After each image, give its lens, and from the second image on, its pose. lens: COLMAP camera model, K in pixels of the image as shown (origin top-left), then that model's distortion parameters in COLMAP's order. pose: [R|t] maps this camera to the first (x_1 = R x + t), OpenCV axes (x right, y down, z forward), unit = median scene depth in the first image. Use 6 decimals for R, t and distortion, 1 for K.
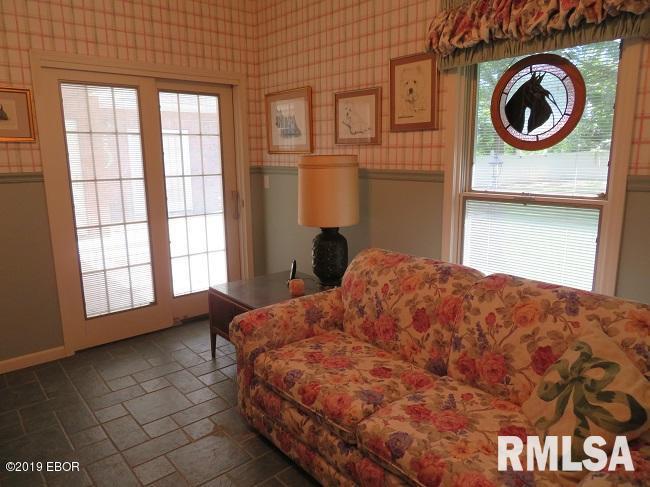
lens RADIAL K [[464.9, 0, 325.0], [0, 464.9, 243.5], [0, 0, 1]] dist [-0.004743, -0.004228]
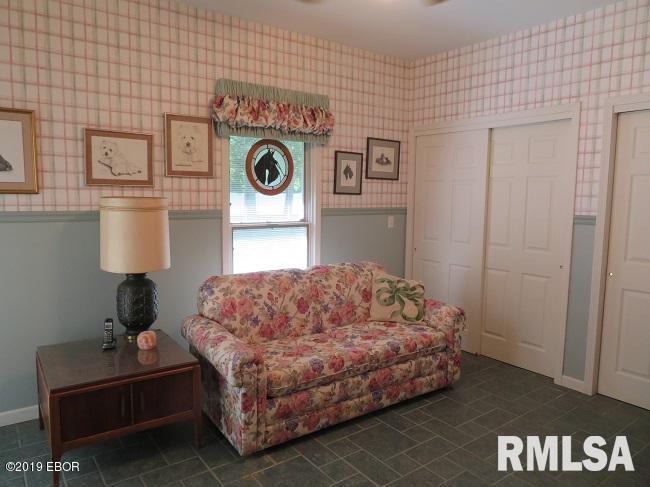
lens RADIAL K [[464.9, 0, 325.0], [0, 464.9, 243.5], [0, 0, 1]] dist [-0.004743, -0.004228]
pose [[0.063100, -0.096974, 0.993285, -1.196860], [0.175058, 0.980913, 0.084646, -0.141206], [-0.982534, 0.168541, 0.078872, 0.719493]]
